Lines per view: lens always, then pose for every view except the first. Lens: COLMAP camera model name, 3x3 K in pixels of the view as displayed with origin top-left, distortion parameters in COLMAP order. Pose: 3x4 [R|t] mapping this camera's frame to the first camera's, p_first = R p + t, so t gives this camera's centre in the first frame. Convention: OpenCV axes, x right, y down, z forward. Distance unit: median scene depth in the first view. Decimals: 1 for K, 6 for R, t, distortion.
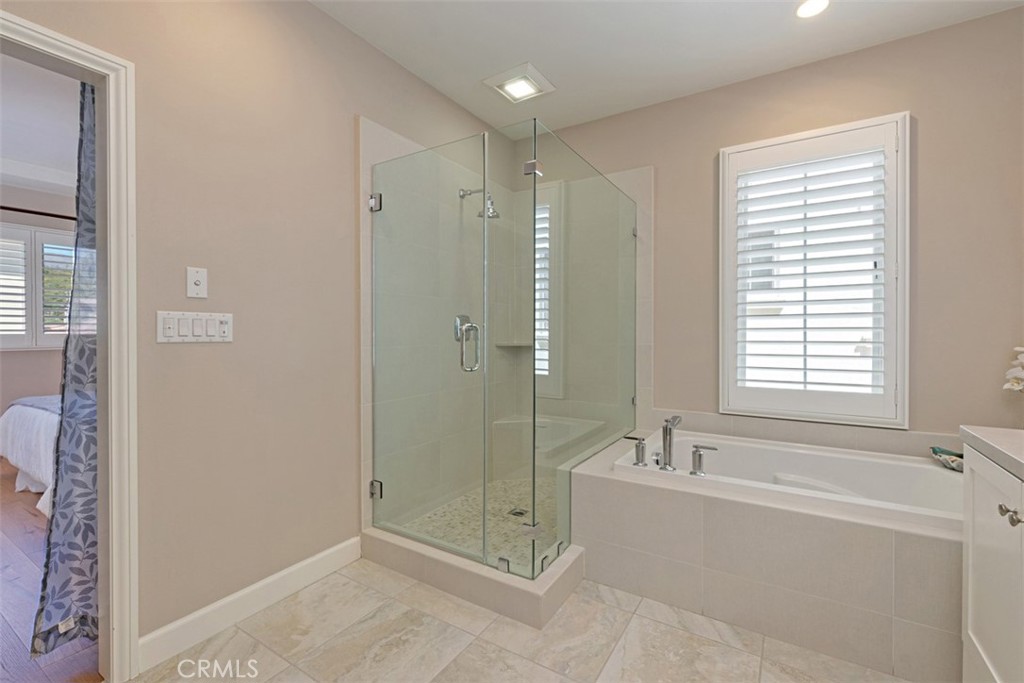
lens RADIAL K [[448.0, 0, 514.5], [0, 448.0, 336.2], [0, 0, 1]] dist [0.001753, -0.001964]
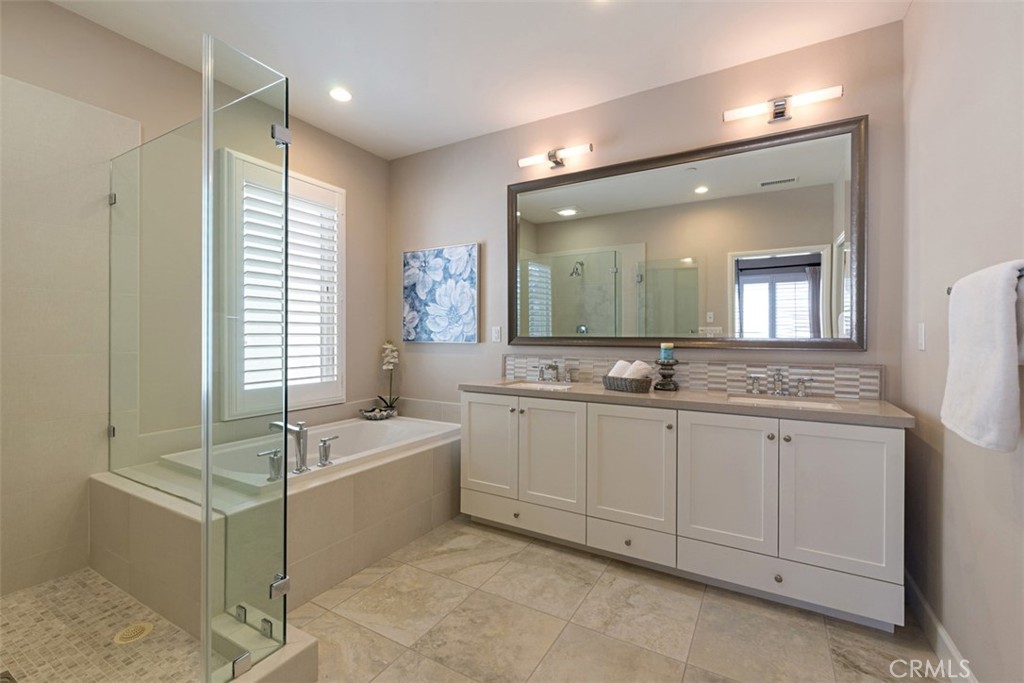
lens RADIAL K [[448.0, 0, 512.2], [0, 448.0, 339.5], [0, 0, 1]] dist [0.001753, -0.001964]
pose [[-0.040633, -0.000927, 0.999174, -0.714059], [0.012585, 0.999920, 0.001439, 0.003763], [-0.999095, 0.012633, -0.040618, 0.569871]]
